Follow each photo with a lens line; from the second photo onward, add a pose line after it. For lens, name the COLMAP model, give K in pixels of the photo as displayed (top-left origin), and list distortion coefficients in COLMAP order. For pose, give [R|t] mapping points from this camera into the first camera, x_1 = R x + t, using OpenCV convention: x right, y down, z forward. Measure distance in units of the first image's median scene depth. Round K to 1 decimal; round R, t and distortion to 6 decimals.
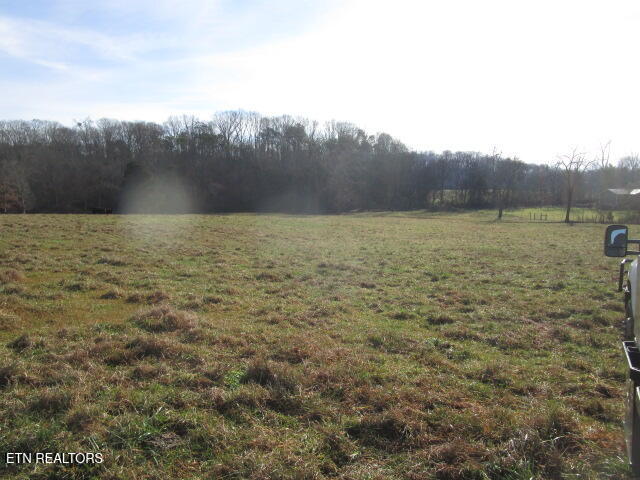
lens RADIAL K [[457.2, 0, 320.0], [0, 457.2, 240.0], [0, 0, 1]] dist [-0.022543, 0.002705]
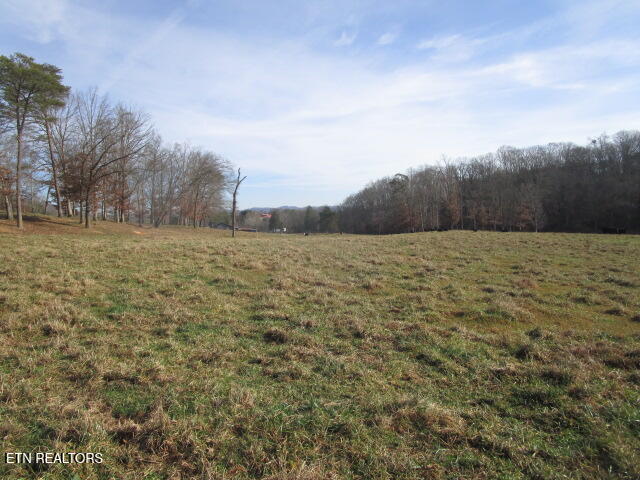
lens RADIAL K [[457.2, 0, 320.0], [0, 457.2, 240.0], [0, 0, 1]] dist [-0.022543, 0.002705]
pose [[0.522273, 0.030414, -0.852236, 0.060608], [-0.066267, 0.997789, -0.005002, 0.008850], [0.850199, 0.059088, 0.523134, -0.116244]]
